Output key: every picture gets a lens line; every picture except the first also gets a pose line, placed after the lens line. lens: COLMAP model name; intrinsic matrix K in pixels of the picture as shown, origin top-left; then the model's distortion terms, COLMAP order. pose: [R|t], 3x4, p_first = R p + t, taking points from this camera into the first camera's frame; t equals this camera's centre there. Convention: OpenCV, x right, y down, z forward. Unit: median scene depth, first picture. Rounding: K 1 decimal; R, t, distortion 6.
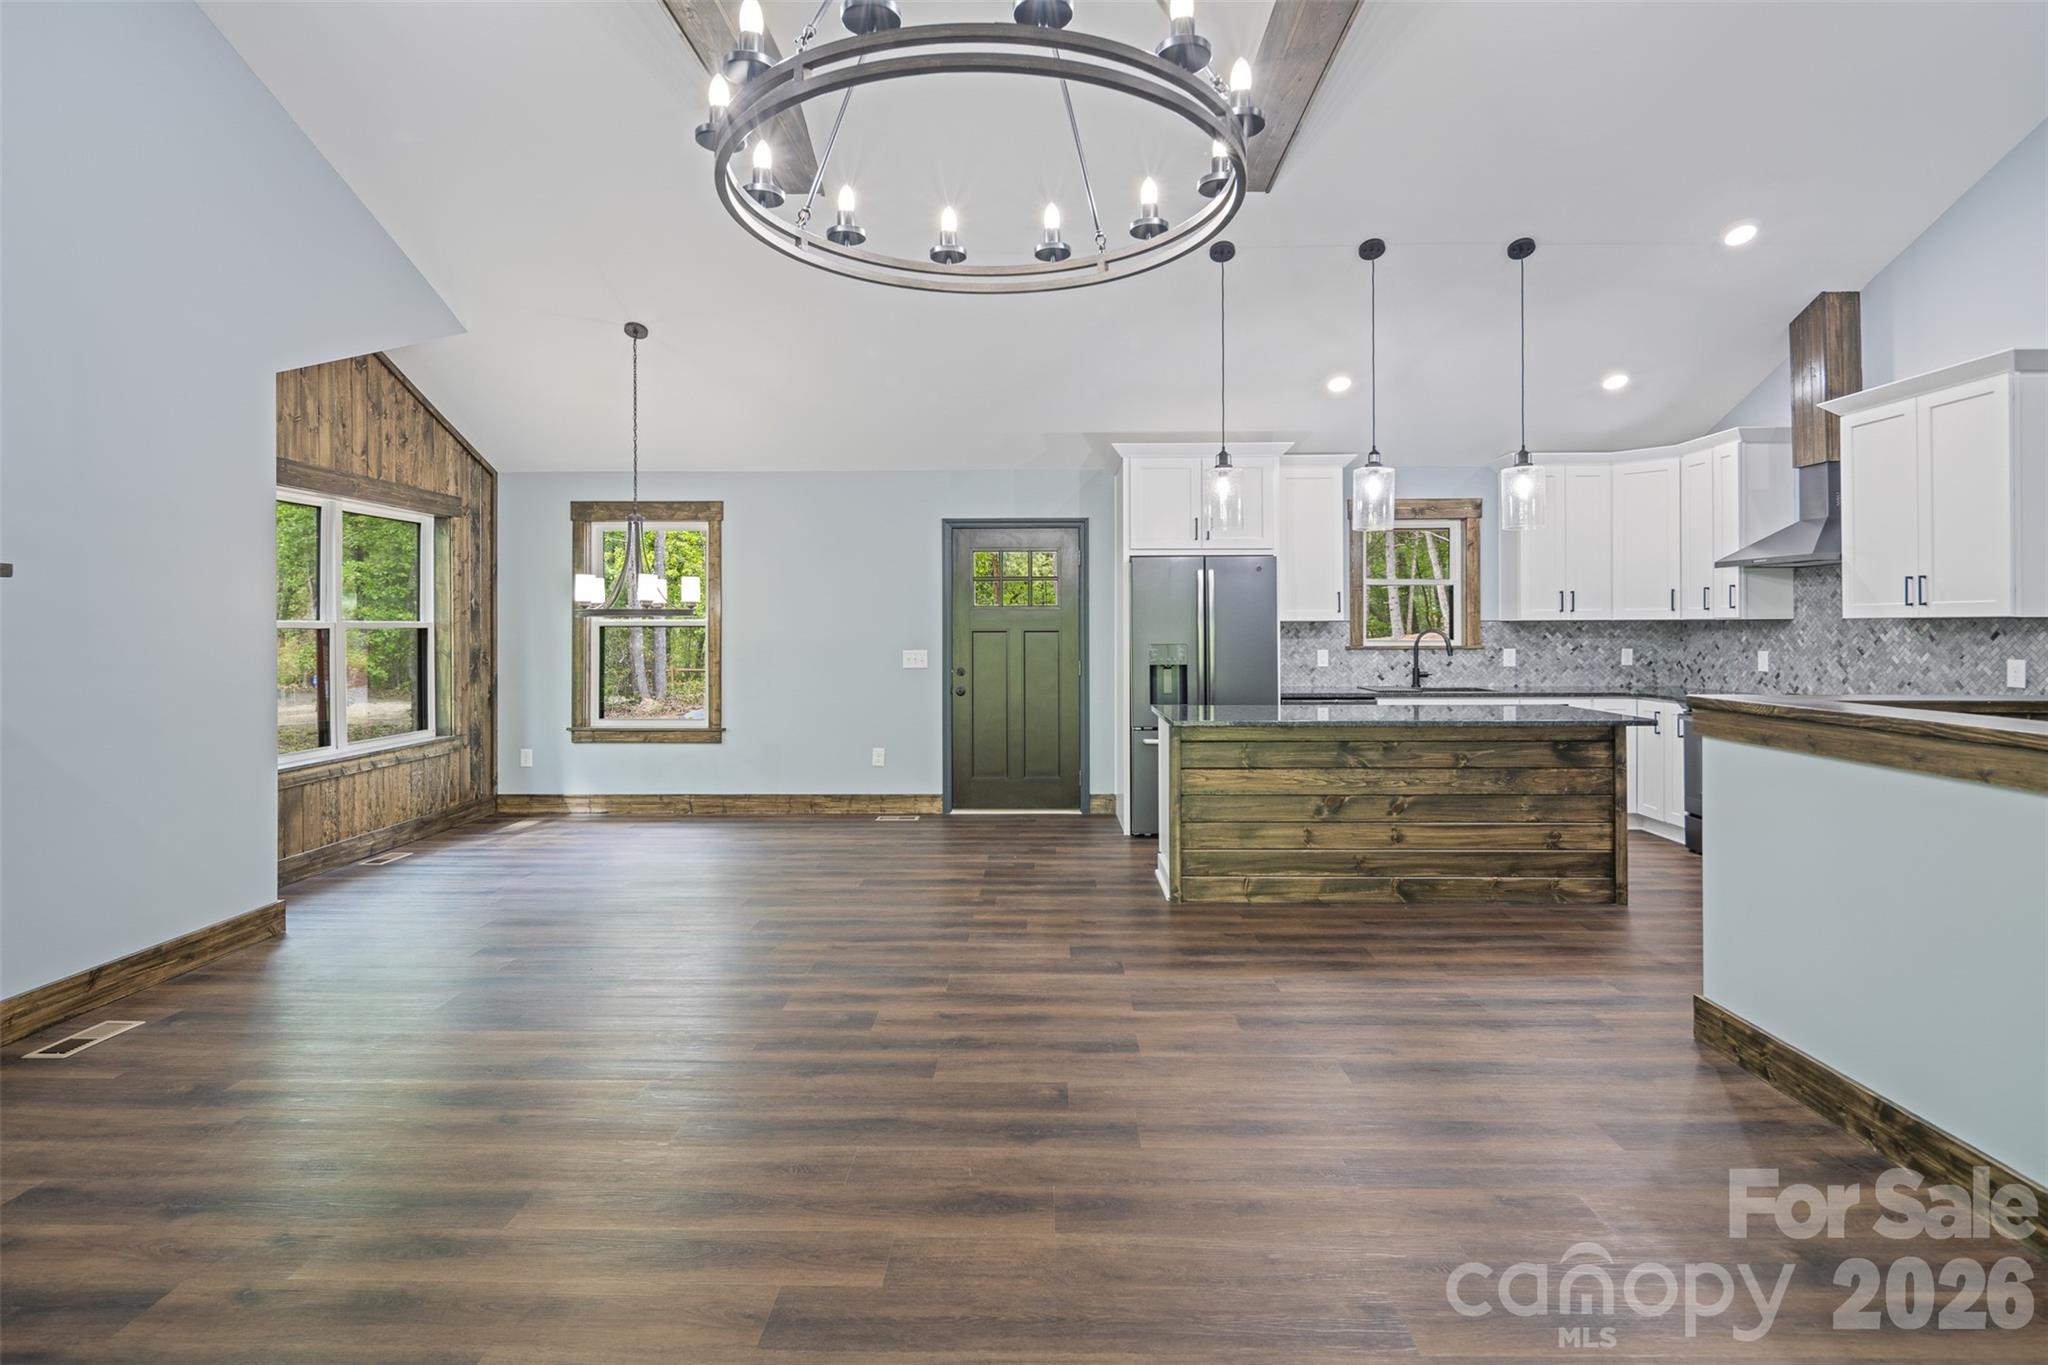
lens RADIAL K [[990.0, 0, 988.3], [0, 990.0, 624.2], [0, 0, 1]] dist [0.002823, -0.002628]
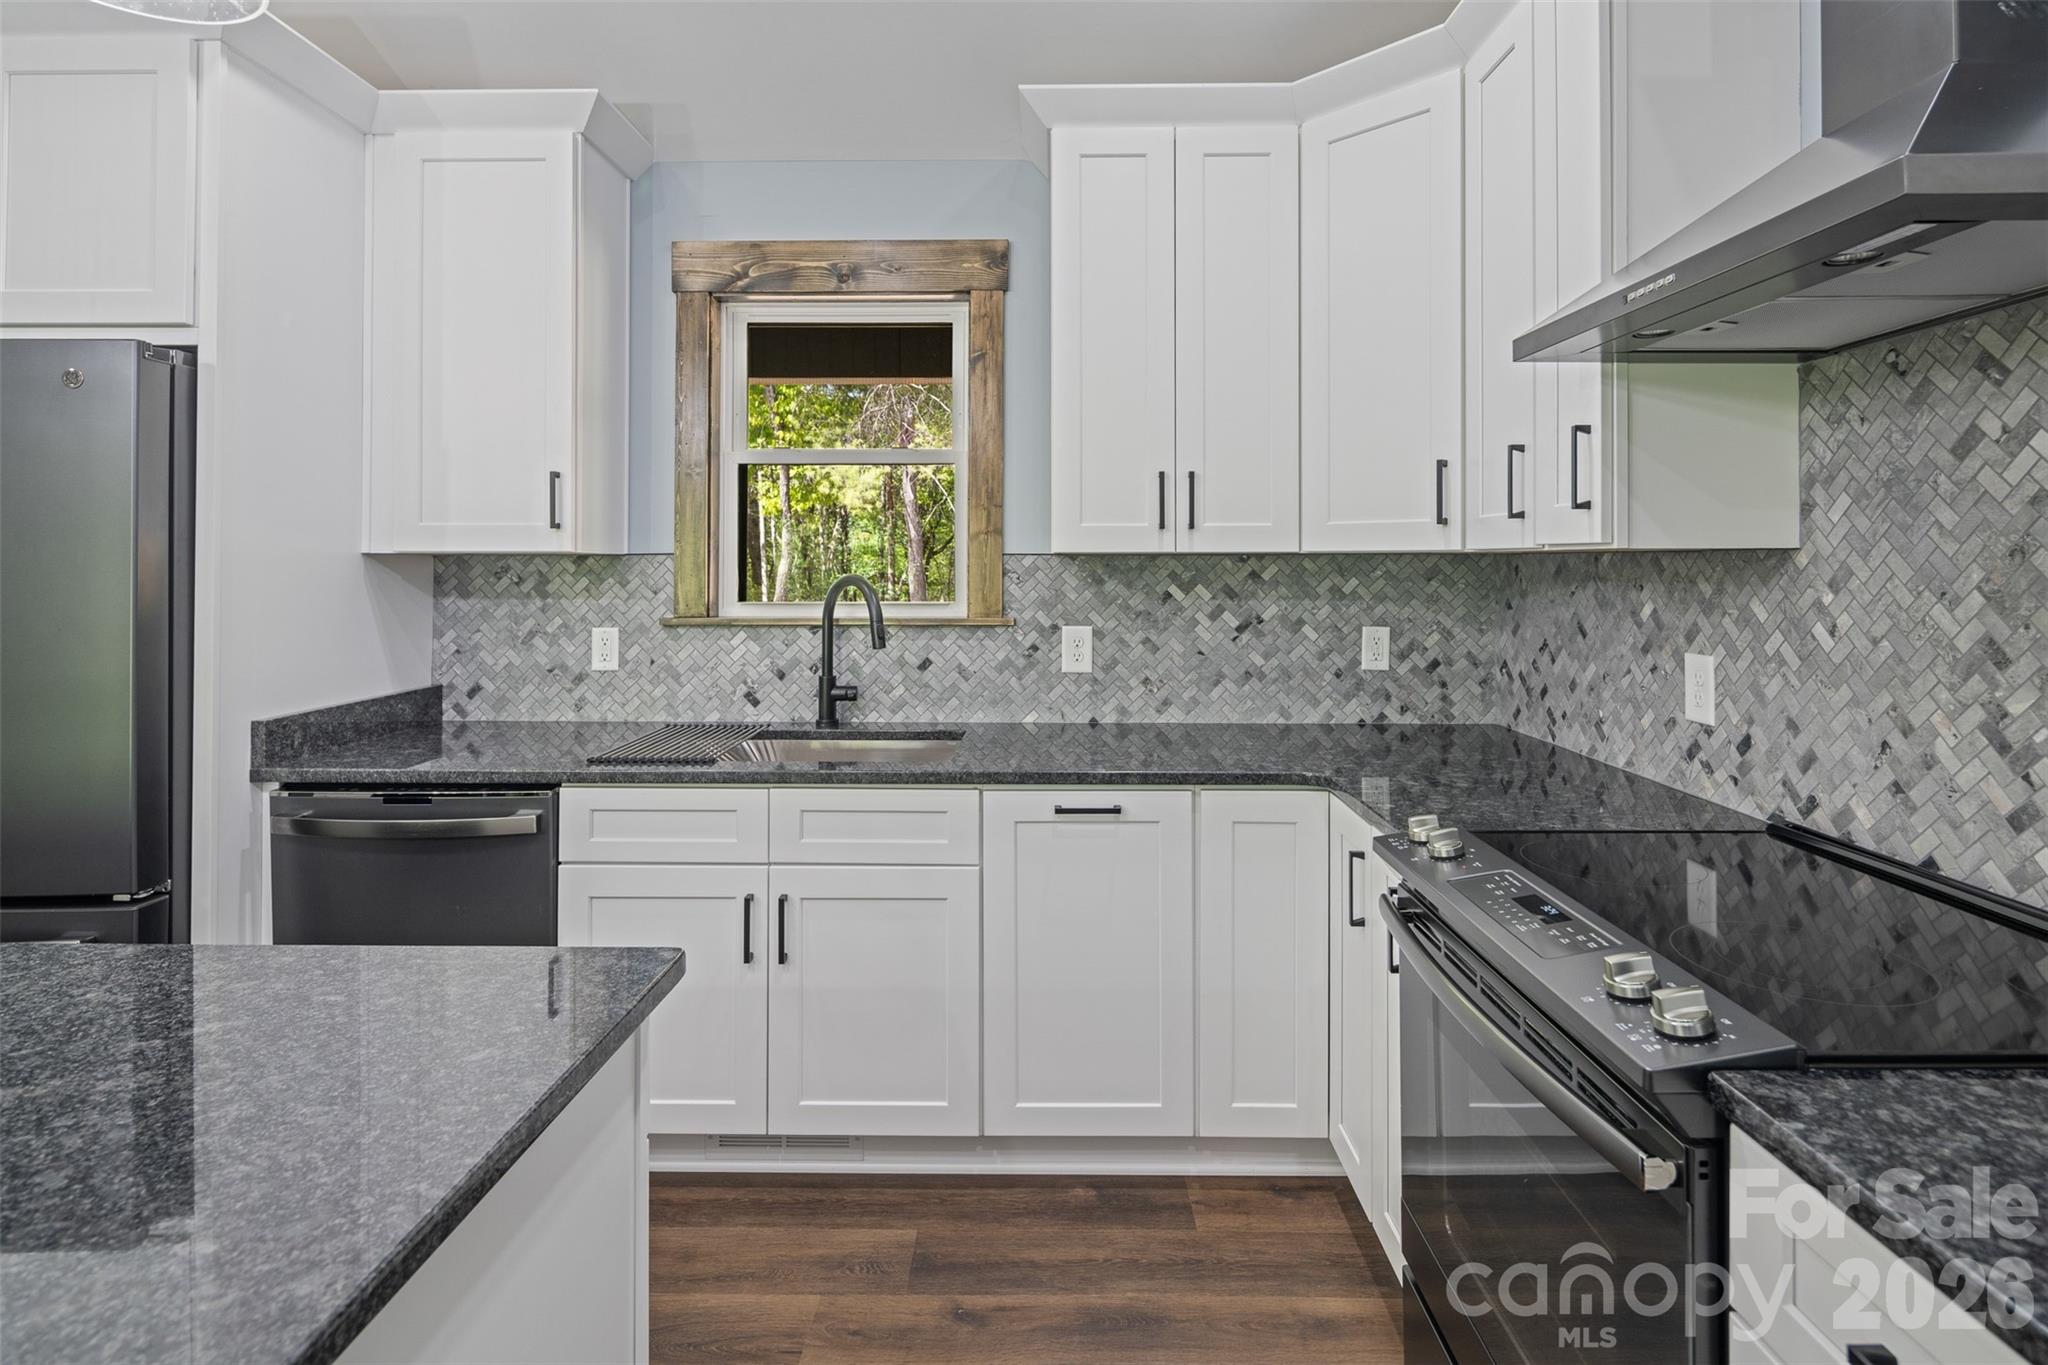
lens RADIAL K [[990.0, 0, 1021.3], [0, 990.0, 555.7], [0, 0, 1]] dist [0.002823, -0.002628]
pose [[0.999788, 0.004046, 0.020177, 0.504588], [-0.003950, 0.999981, -0.004763, -0.000917], [-0.020196, 0.004682, 0.999785, 0.622314]]
